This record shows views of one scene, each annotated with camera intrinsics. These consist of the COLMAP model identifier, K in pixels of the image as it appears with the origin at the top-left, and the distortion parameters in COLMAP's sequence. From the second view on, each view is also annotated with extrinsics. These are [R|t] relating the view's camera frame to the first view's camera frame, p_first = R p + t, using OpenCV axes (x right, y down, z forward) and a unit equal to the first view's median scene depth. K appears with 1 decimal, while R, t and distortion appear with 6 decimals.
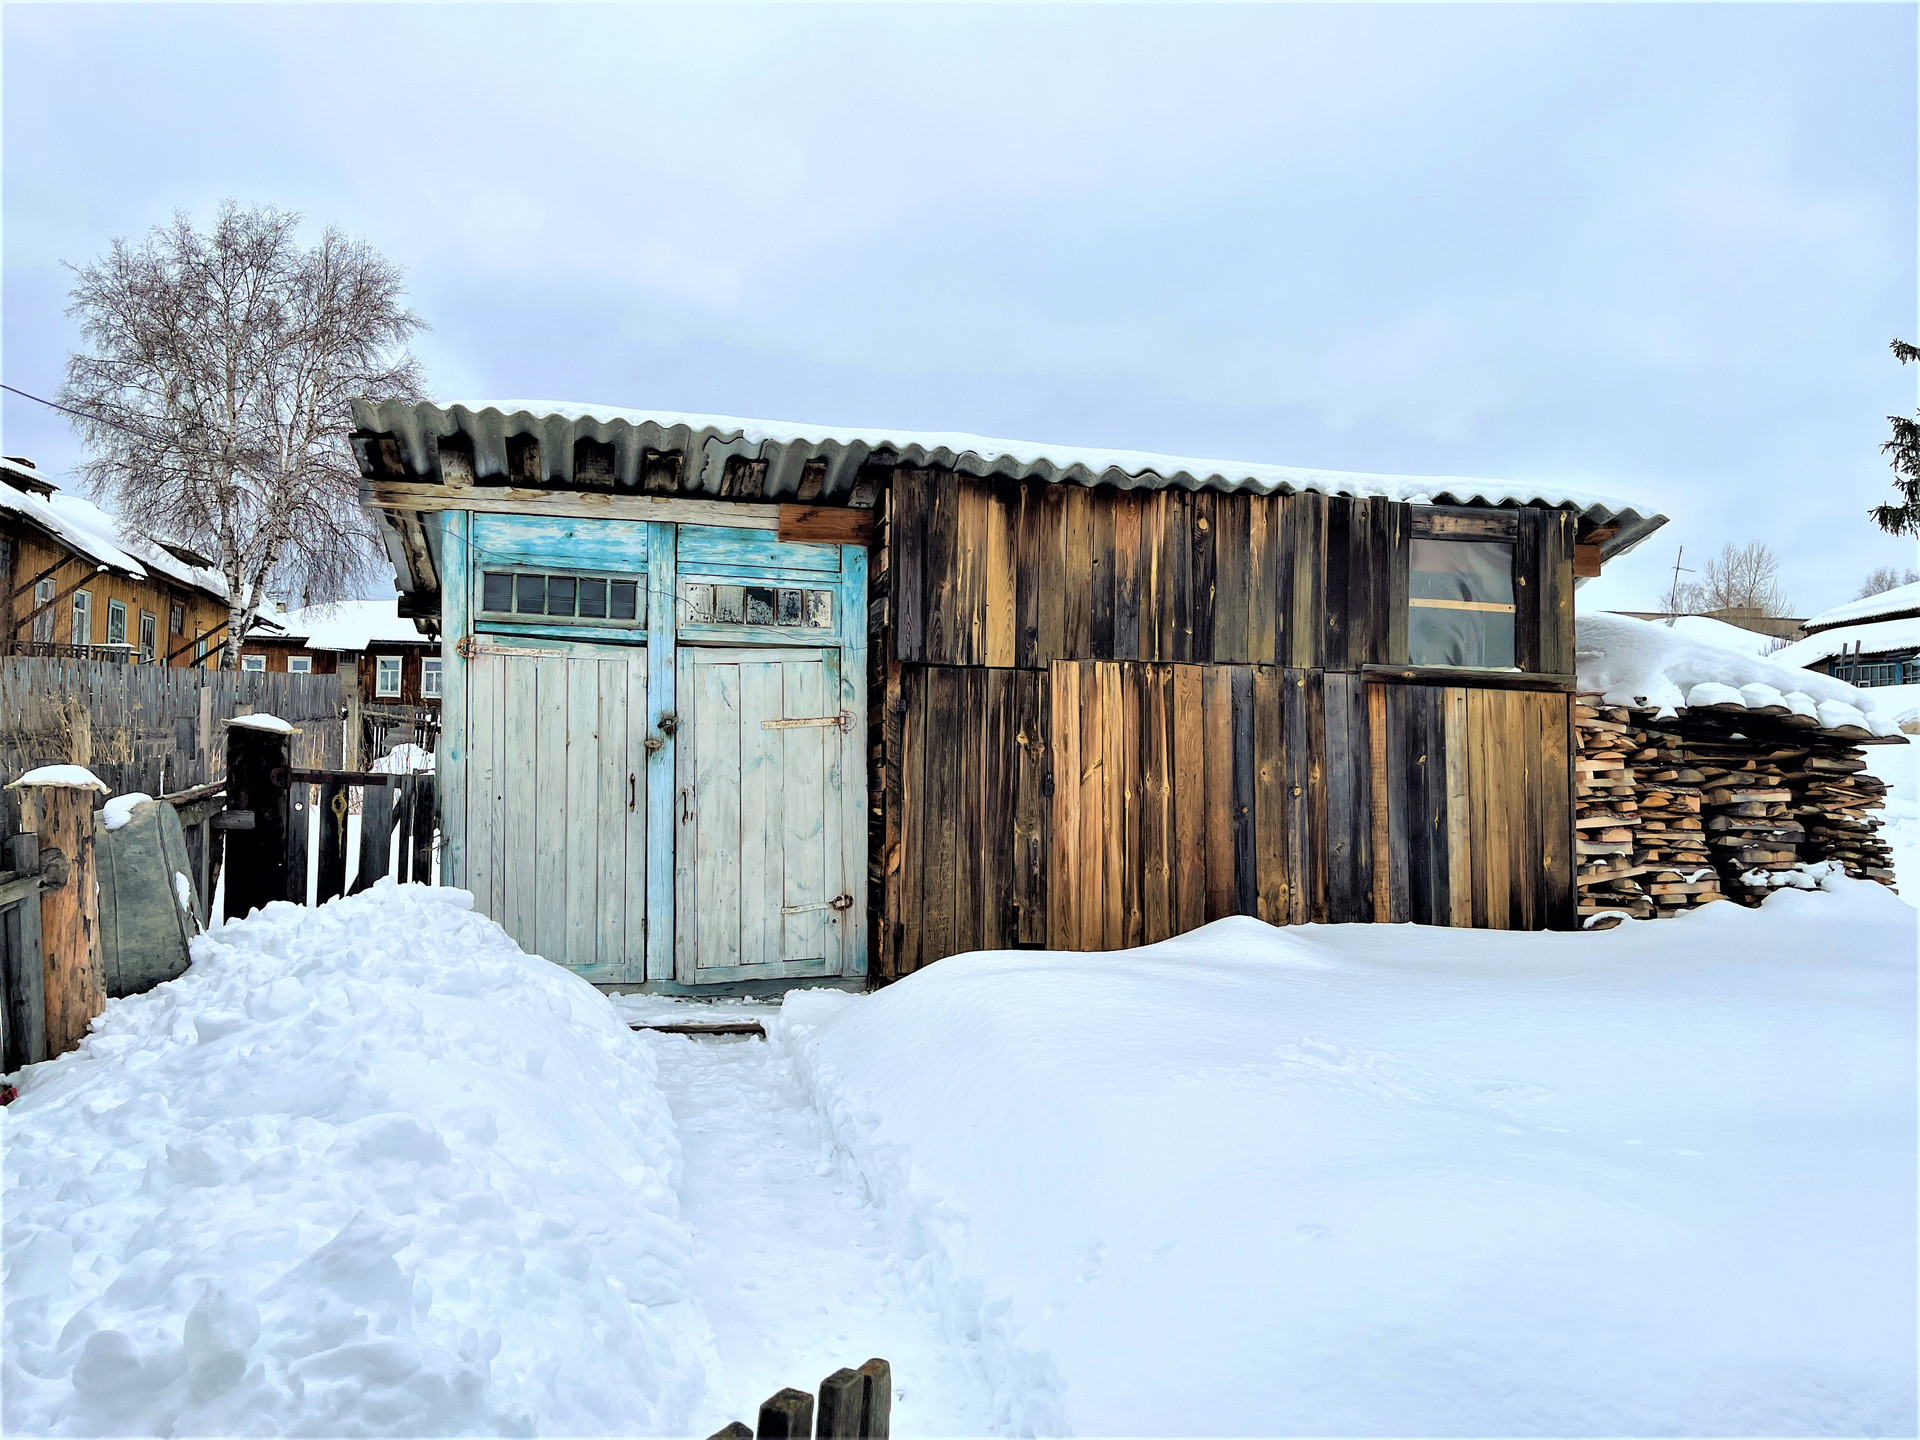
lens RADIAL K [[1394.7, 0, 966.6], [0, 1394.7, 715.2], [0, 0, 1]] dist [0.058171, -0.067001]
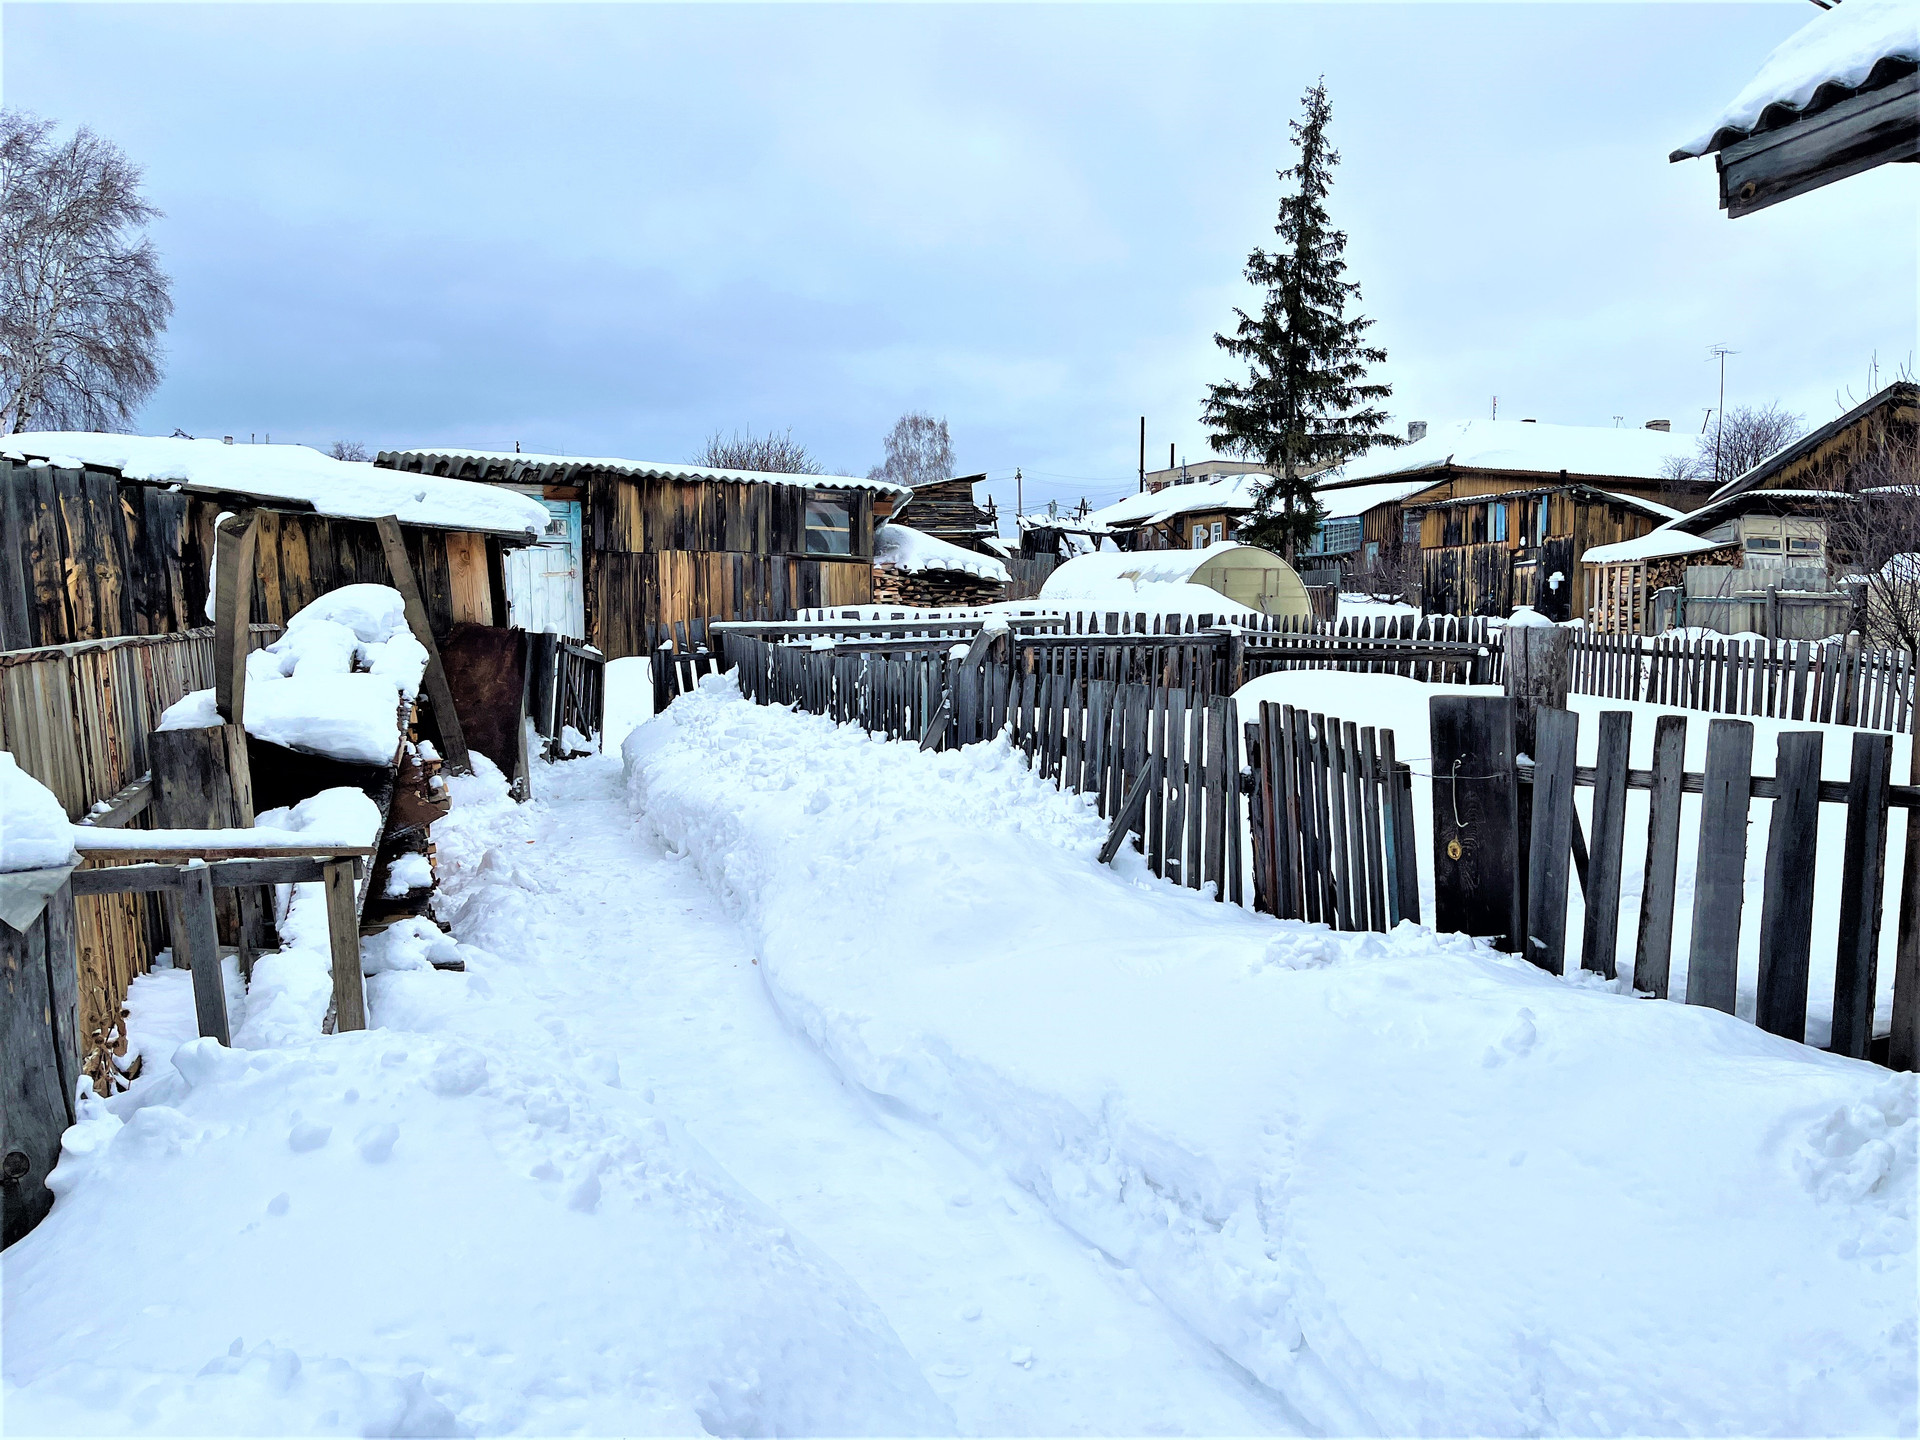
lens RADIAL K [[1394.7, 0, 966.6], [0, 1394.7, 715.2], [0, 0, 1]] dist [0.058171, -0.067001]
pose [[0.976771, -0.015324, 0.213739, 0.059126], [-0.010789, 0.992658, 0.120469, -0.052988], [-0.214016, -0.119977, 0.969434, -1.592031]]
